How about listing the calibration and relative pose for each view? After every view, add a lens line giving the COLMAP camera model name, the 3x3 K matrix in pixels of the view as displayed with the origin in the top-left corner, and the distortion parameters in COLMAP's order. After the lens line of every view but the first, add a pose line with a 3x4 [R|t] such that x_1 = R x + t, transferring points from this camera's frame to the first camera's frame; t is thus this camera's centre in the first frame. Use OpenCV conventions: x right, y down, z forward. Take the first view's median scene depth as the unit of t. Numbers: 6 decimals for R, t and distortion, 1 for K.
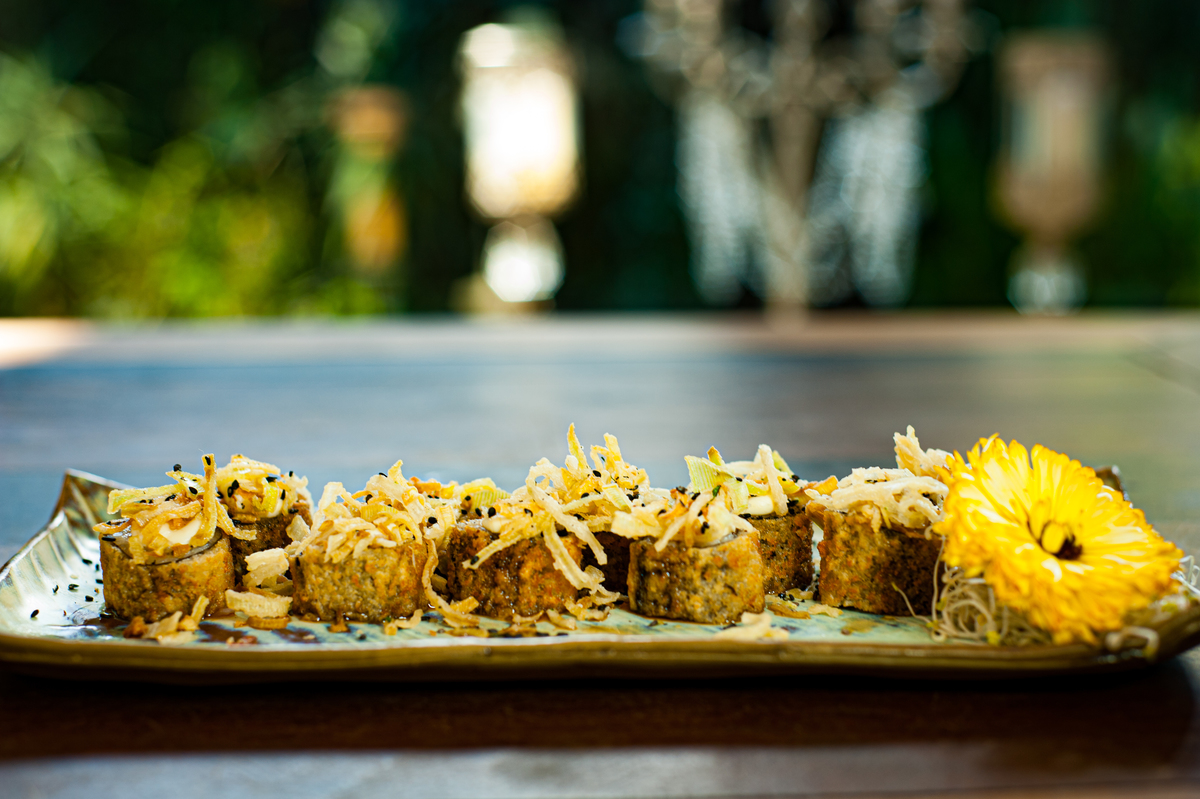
lens RADIAL K [[1993.4, 0, 600.0], [0, 1993.4, 399.5], [0, 0, 1]] dist [-0.028179, -0.115280]
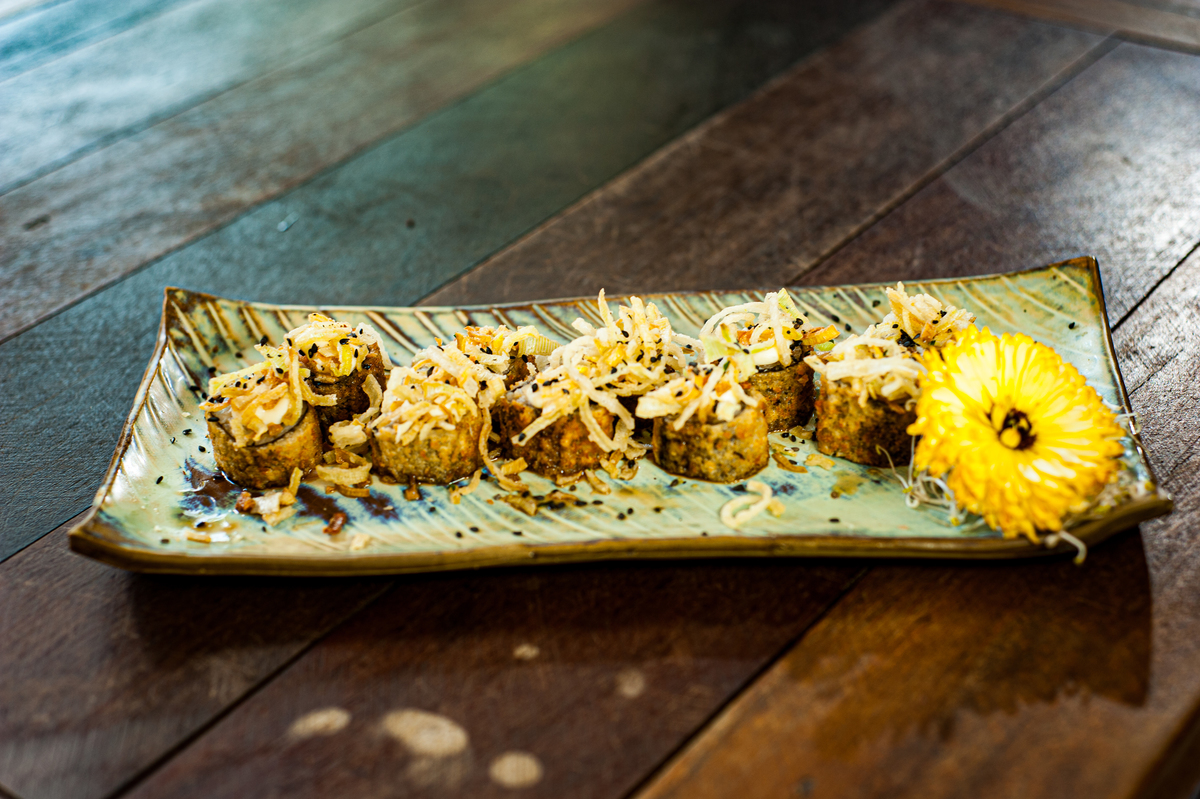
lens RADIAL K [[1993.4, 0, 600.0], [0, 1993.4, 399.5], [0, 0, 1]] dist [-0.028179, -0.115280]
pose [[0.998386, -0.025145, -0.050920, 0.044013], [0.043173, 0.918573, 0.392886, -0.400752], [0.036895, -0.394450, 0.918176, -0.076143]]
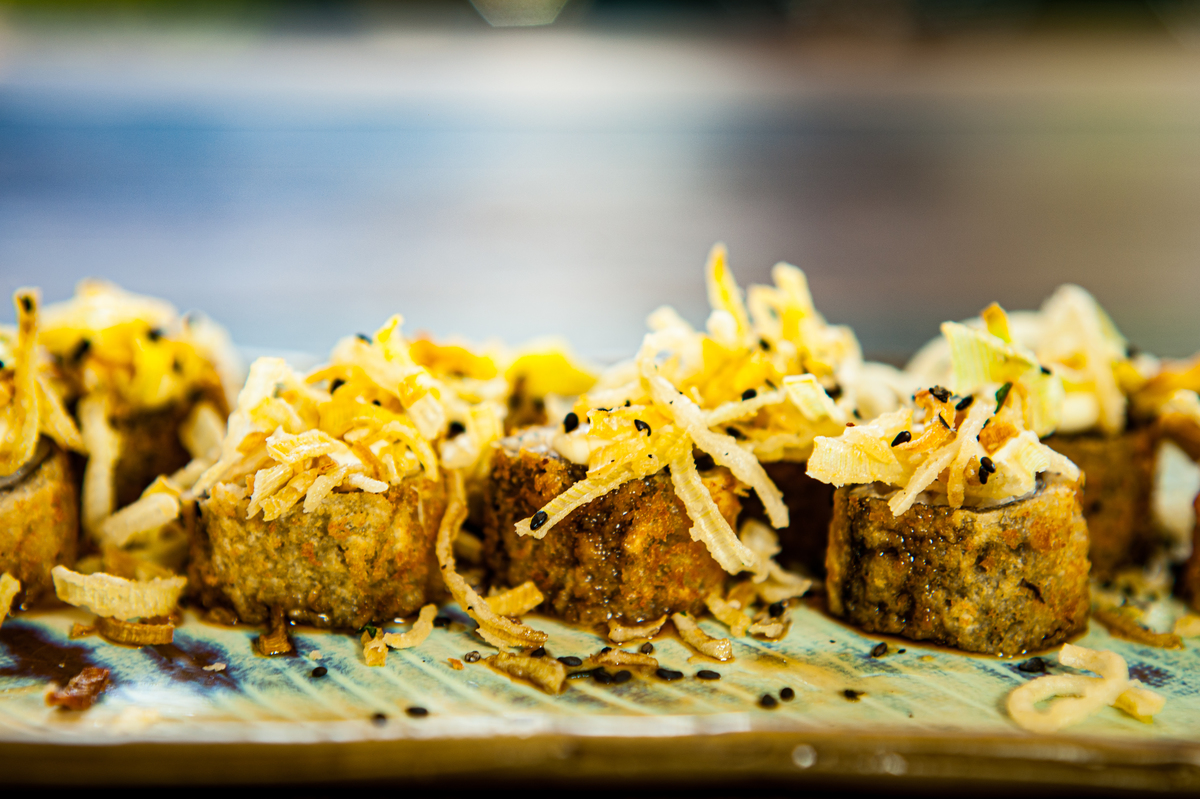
lens RADIAL K [[2179.9, 0, 600.0], [0, 2179.9, 399.5], [0, 0, 1]] dist [0.193915, 0.061608]
pose [[0.999637, 0.026949, -0.000447, -0.047295], [-0.026614, 0.989549, 0.141716, -0.031470], [0.004261, -0.141653, 0.989907, 0.438258]]
